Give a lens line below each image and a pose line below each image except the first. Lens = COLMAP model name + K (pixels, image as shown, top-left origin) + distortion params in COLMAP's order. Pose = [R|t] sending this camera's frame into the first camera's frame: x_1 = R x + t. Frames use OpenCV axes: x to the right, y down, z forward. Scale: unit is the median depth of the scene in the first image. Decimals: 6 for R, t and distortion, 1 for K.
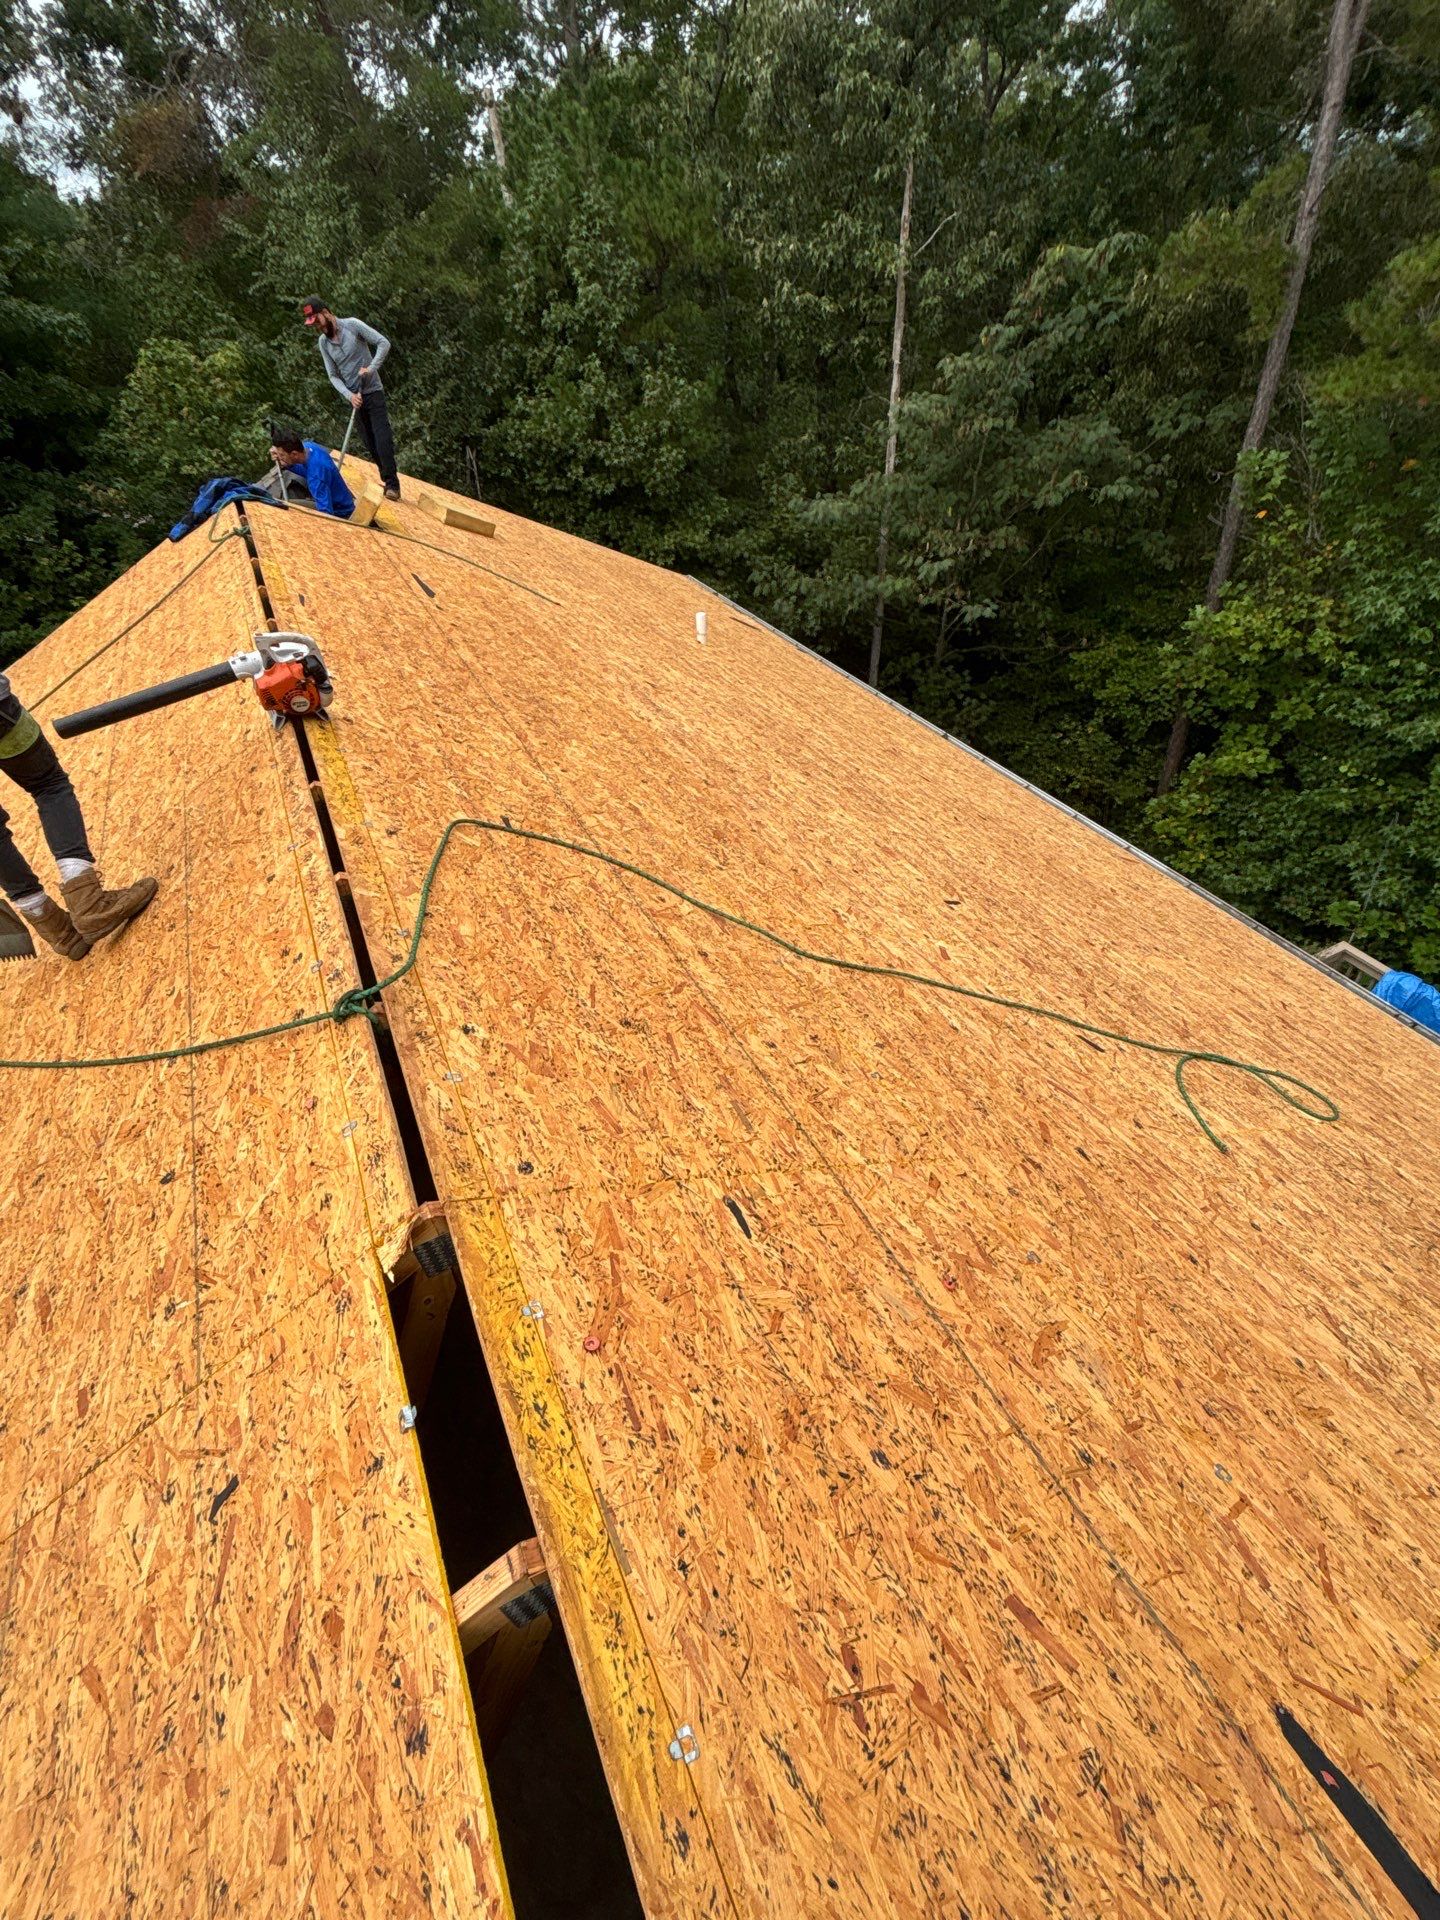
lens RADIAL K [[890.7, 0, 720.0], [0, 890.7, 960.0], [0, 0, 1]] dist [-0.003231, 0.004115]
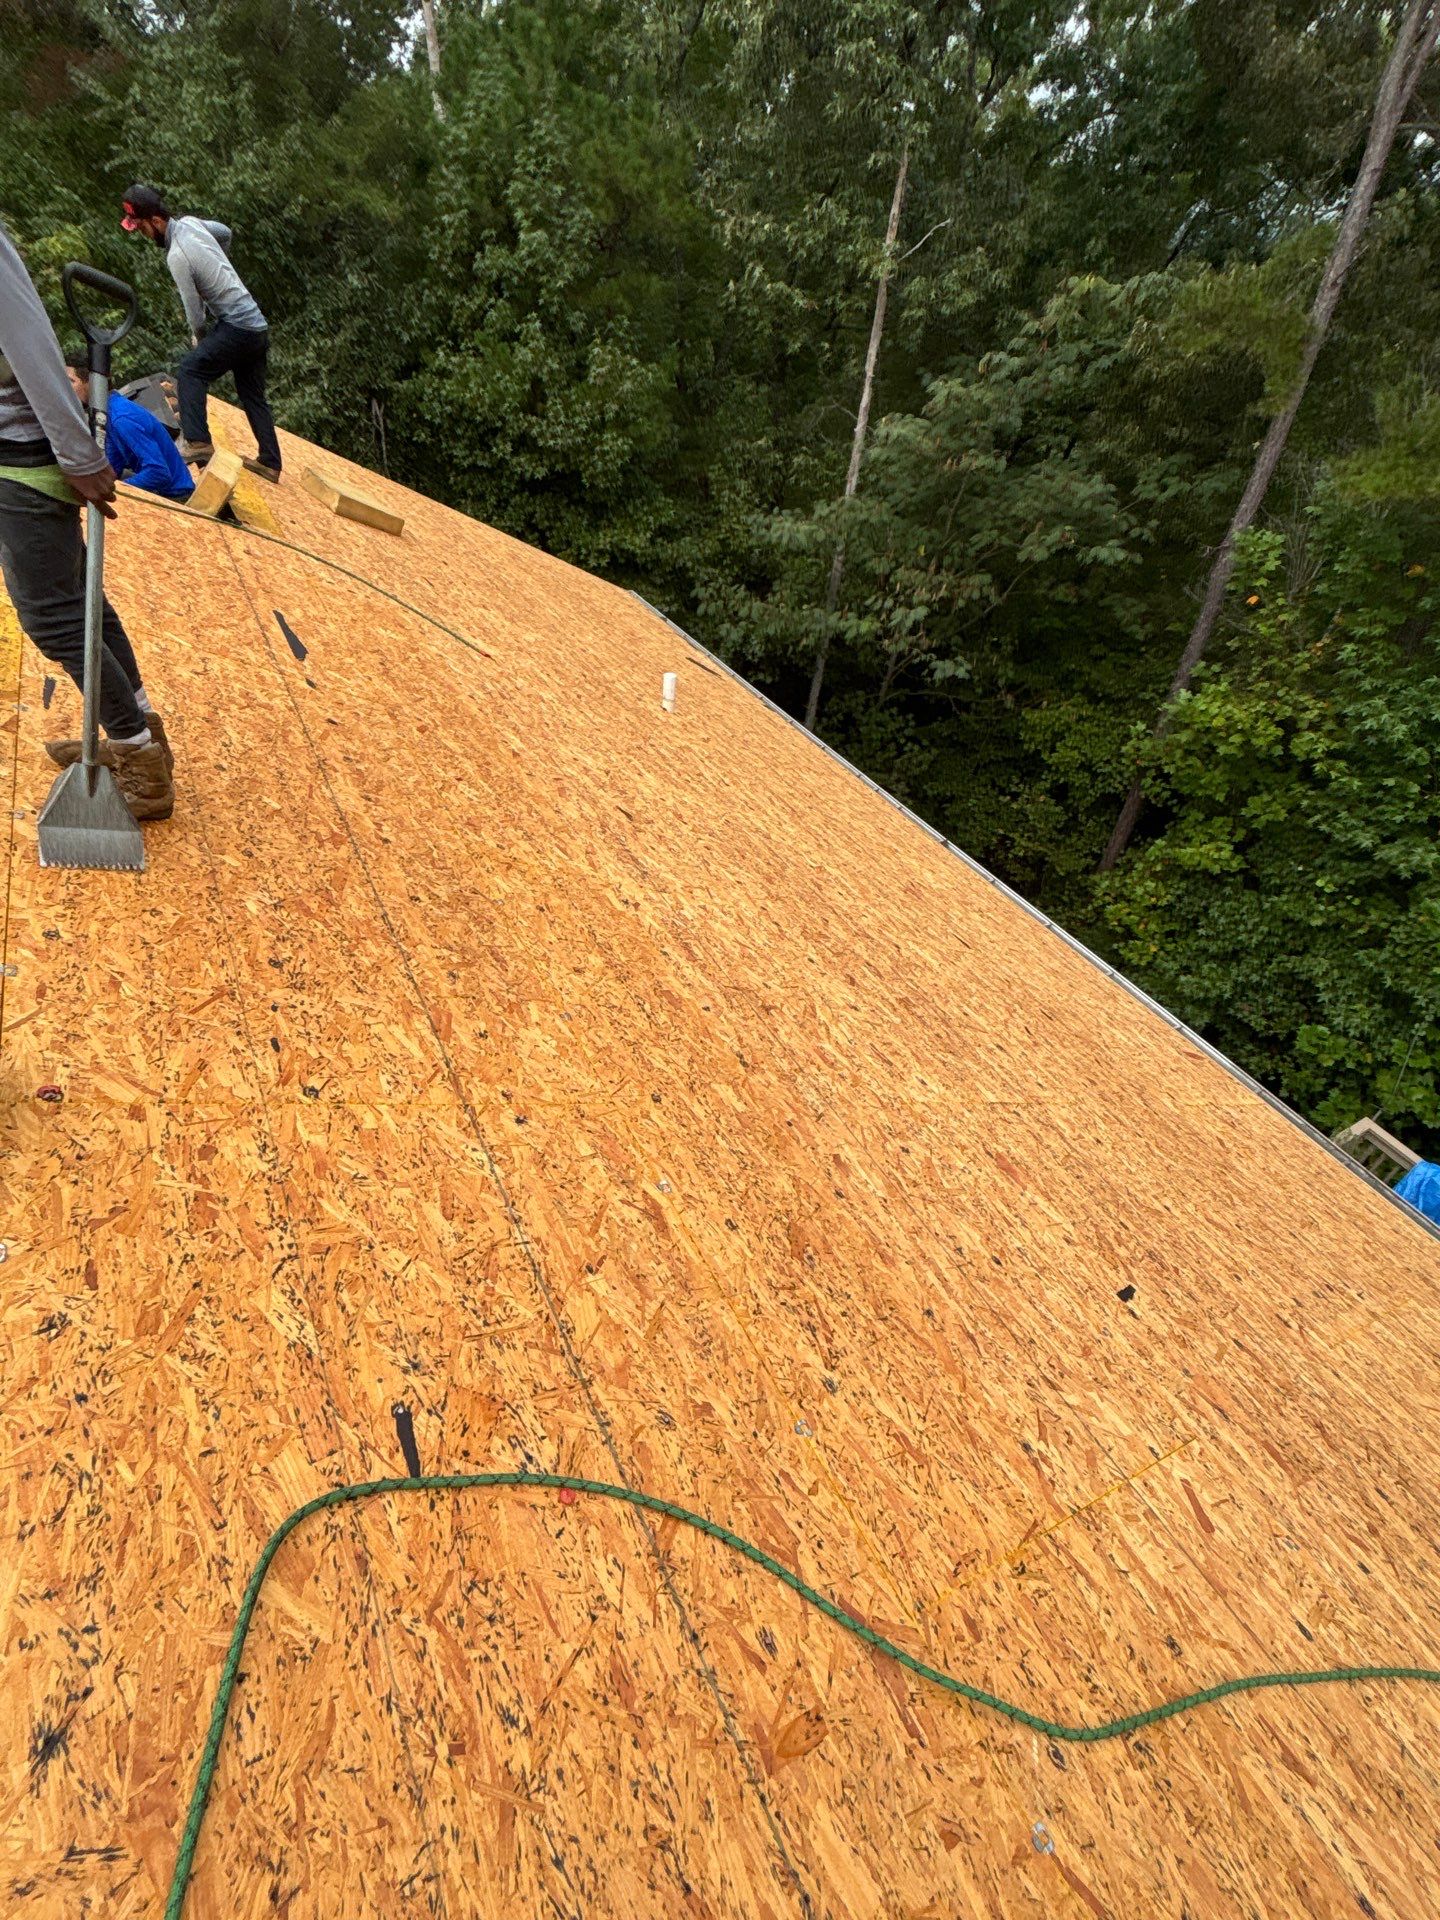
lens RADIAL K [[888.8, 0, 720.0], [0, 888.8, 960.0], [0, 0, 1]] dist [0.001861, 0.001684]
pose [[0.989792, 0.064305, 0.127188, -0.034725], [-0.066077, 0.997767, 0.009756, -0.084241], [-0.126276, -0.018060, 0.991831, 0.122052]]
